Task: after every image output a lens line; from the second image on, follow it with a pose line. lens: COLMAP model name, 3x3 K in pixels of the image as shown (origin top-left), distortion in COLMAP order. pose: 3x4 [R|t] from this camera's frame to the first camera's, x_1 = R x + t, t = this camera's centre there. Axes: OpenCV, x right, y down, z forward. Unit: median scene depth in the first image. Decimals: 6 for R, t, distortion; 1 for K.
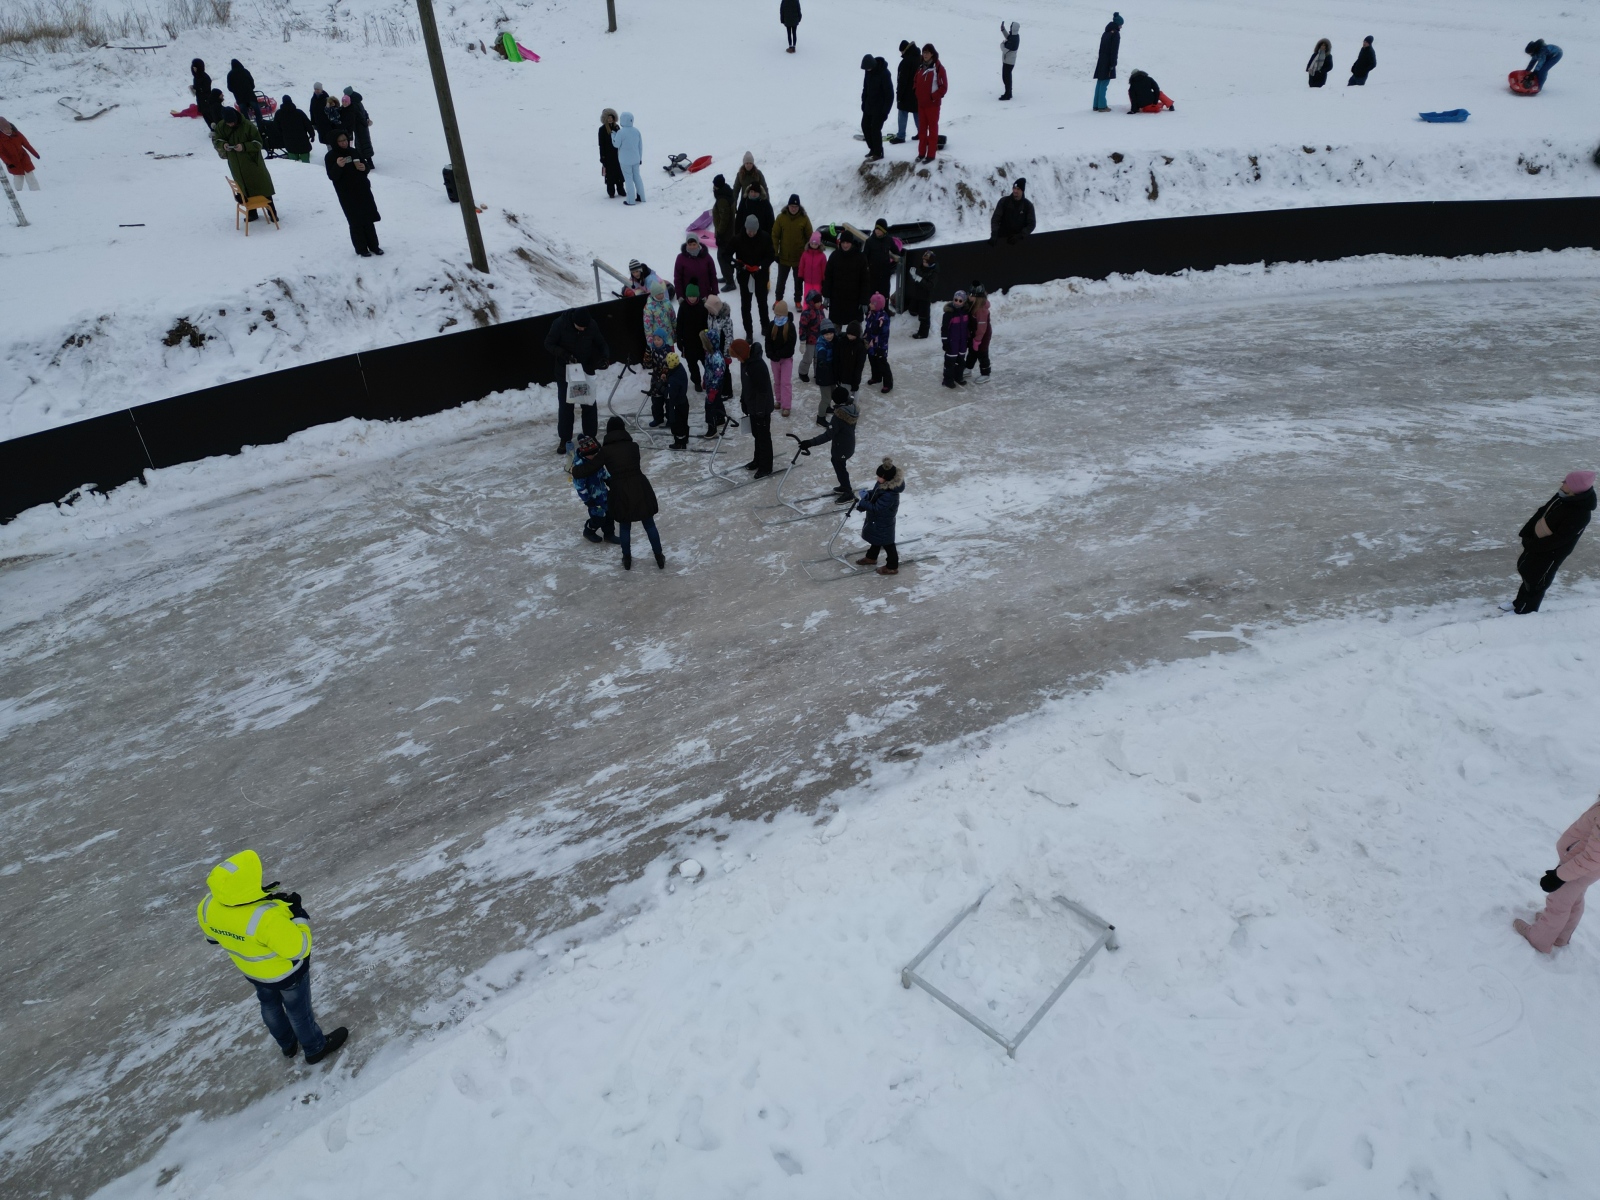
lens RADIAL K [[1105.0, 0, 803.1], [0, 1105.0, 600.1], [0, 0, 1]] dist [0.100231, -0.098720]
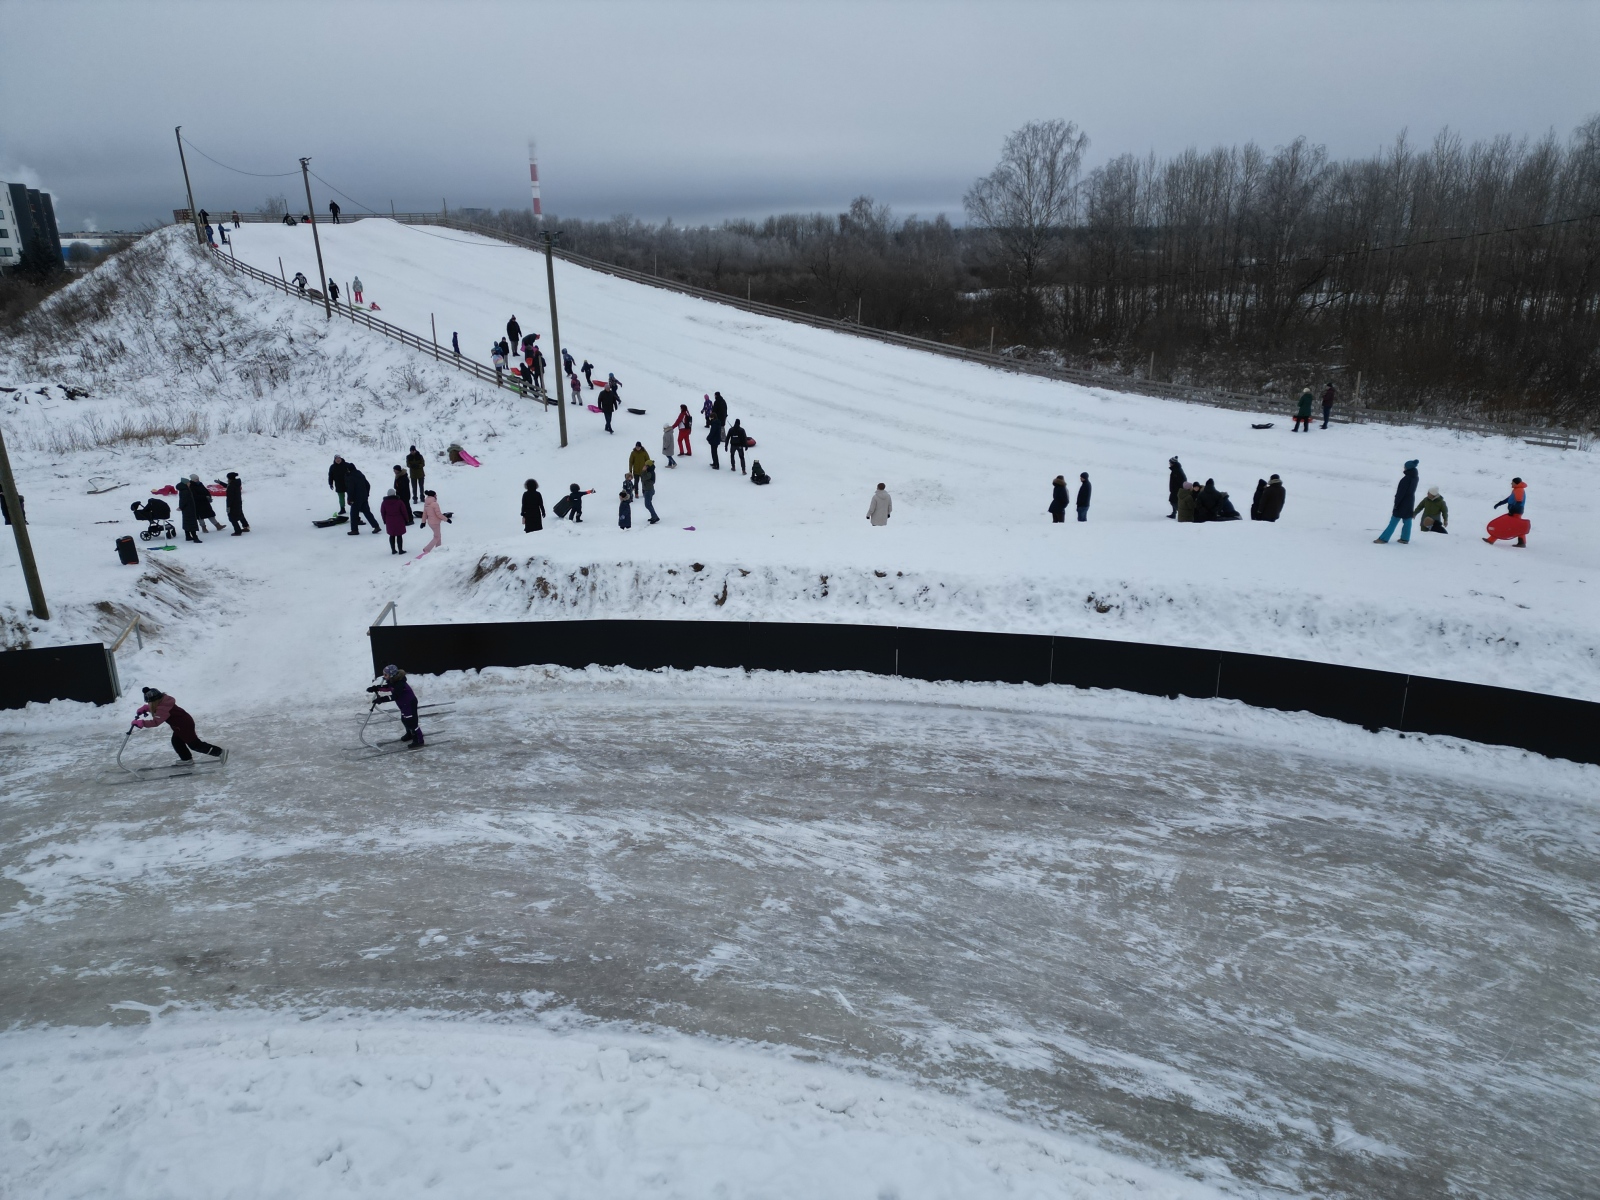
lens RADIAL K [[1105.0, 0, 803.1], [0, 1105.0, 600.1], [0, 0, 1]] dist [0.100231, -0.098720]
pose [[0.969634, 0.070557, -0.234162, 0.886464], [-0.143058, 0.940214, -0.309081, -0.063222], [0.198355, 0.333194, 0.921758, 0.054609]]
